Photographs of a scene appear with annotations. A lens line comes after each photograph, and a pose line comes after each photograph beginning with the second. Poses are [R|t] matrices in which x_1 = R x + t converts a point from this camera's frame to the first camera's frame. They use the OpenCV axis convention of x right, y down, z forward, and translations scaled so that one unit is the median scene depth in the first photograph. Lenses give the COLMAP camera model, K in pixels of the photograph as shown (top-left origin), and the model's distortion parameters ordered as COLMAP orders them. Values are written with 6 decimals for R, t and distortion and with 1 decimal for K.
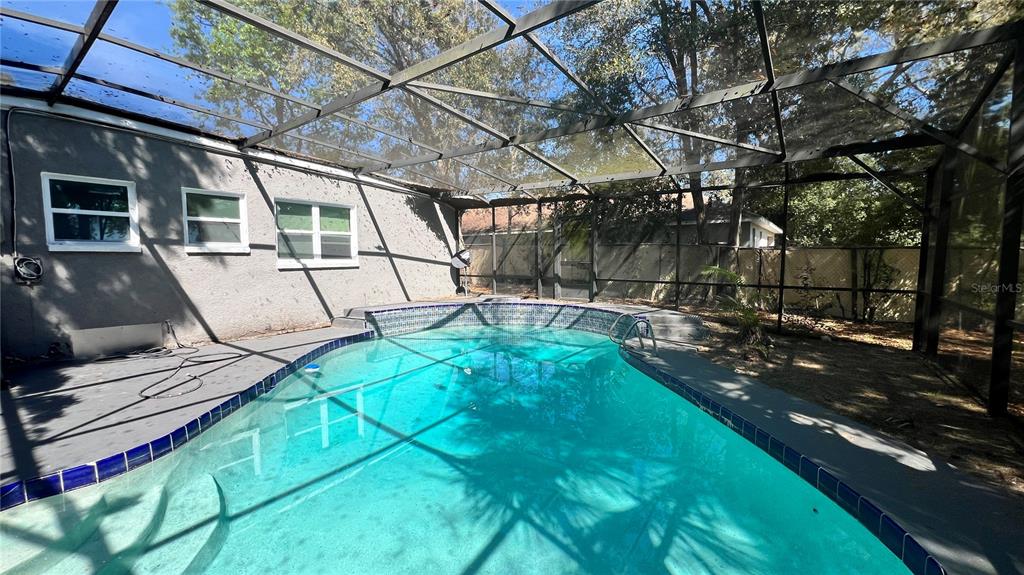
lens RADIAL K [[408.9, 0, 510.5], [0, 408.9, 285.5], [0, 0, 1]] dist [-0.000022, 0.000618]
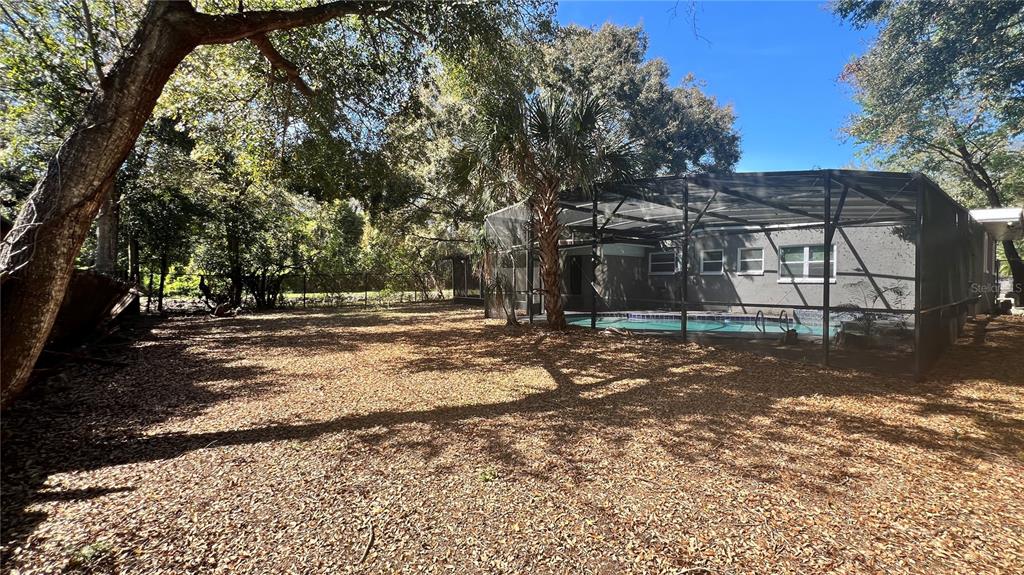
lens RADIAL K [[408.9, 0, 511.2], [0, 408.9, 288.0], [0, 0, 1]] dist [-0.000022, 0.000618]
pose [[-0.250952, 0.019640, -0.967800, 1.620568], [-0.068878, 0.996898, 0.038091, -0.002982], [0.965546, 0.076219, -0.248821, 0.265892]]
